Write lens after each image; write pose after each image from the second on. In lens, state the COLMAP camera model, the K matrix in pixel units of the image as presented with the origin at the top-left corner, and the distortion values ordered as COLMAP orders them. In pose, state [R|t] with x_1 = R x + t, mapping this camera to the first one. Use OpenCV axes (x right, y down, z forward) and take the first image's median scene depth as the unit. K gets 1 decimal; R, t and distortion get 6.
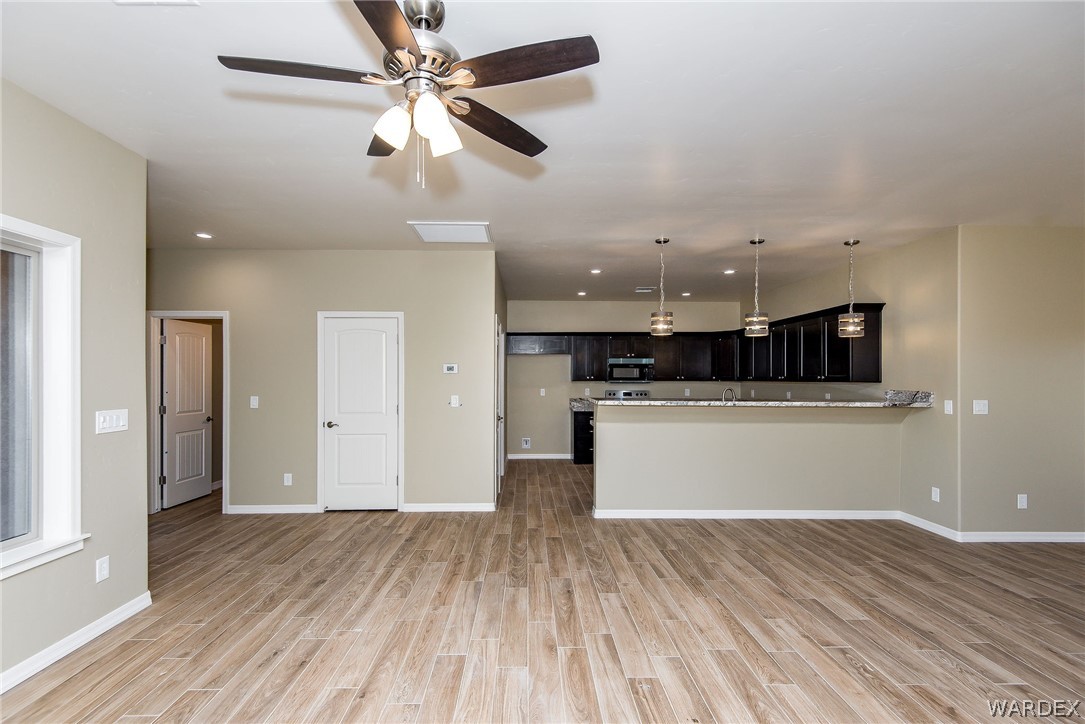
lens RADIAL K [[481.0, 0, 539.7], [0, 481.0, 379.0], [0, 0, 1]] dist [0.048578, -0.028160]
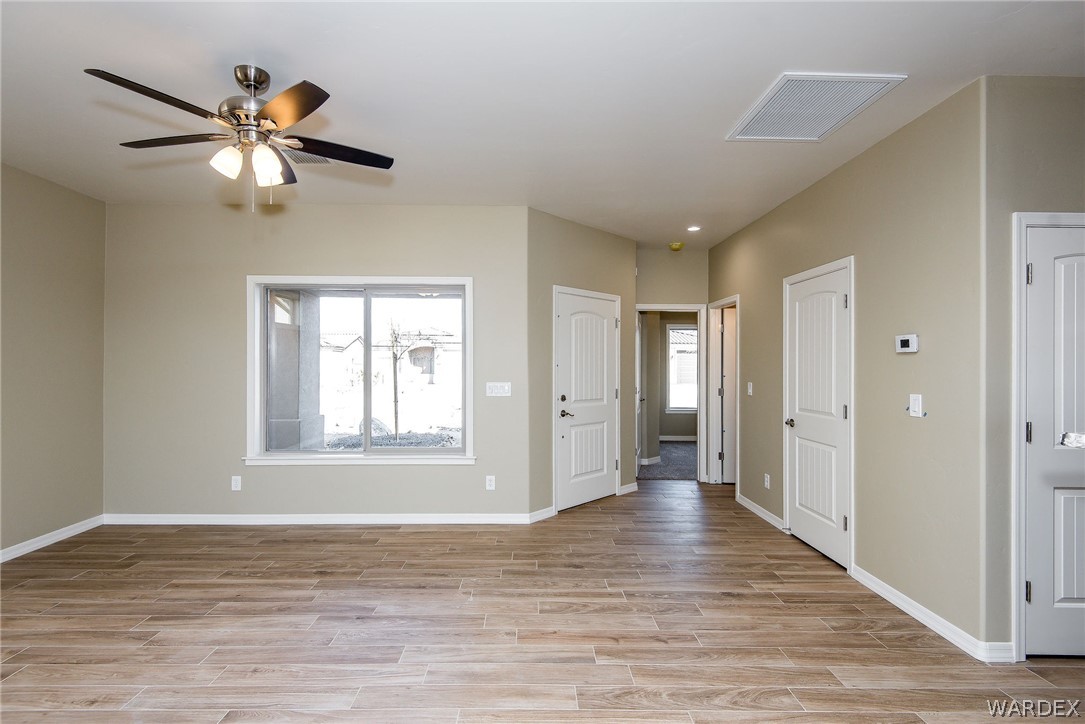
lens RADIAL K [[488.1, 0, 506.4], [0, 488.1, 363.9], [0, 0, 1]] dist [0.045401, -0.030799]
pose [[0.003307, -0.000460, -0.999994, 0.476881], [-0.005268, 0.999986, -0.000478, 0.004699], [0.999981, 0.005270, 0.003305, 0.738502]]
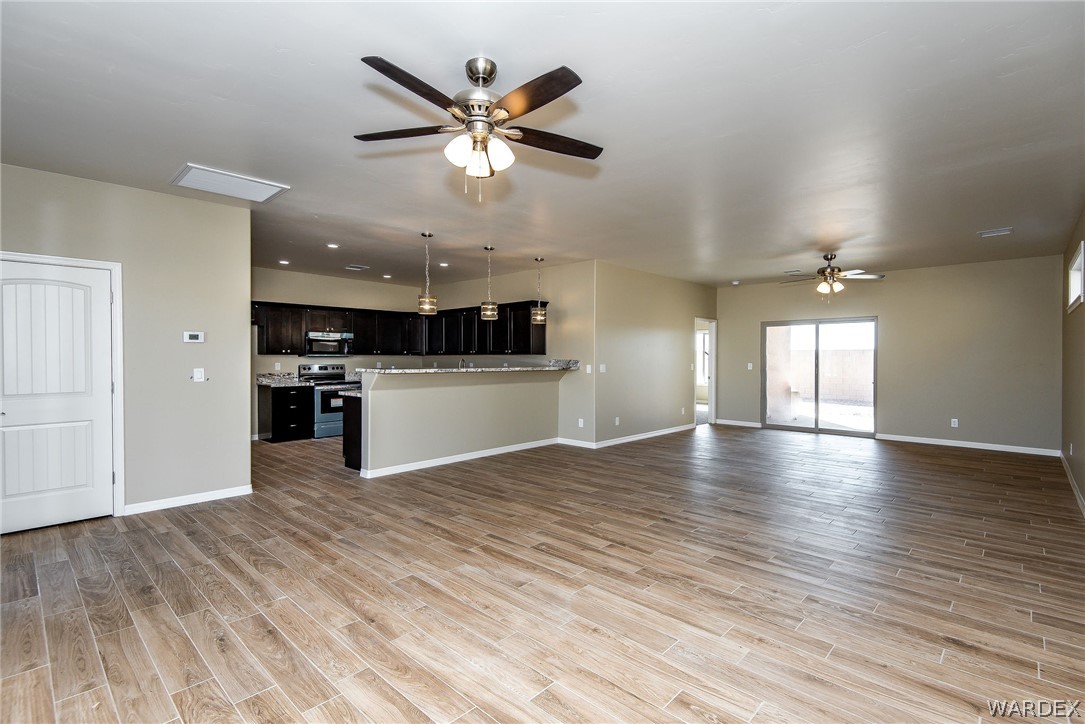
lens RADIAL K [[488.1, 0, 506.4], [0, 488.1, 363.9], [0, 0, 1]] dist [0.045401, -0.030799]
pose [[0.736981, -0.008584, 0.675859, -0.489975], [-0.000561, 0.999911, 0.013312, 0.018805], [-0.675914, -0.010190, 0.736910, -0.027717]]
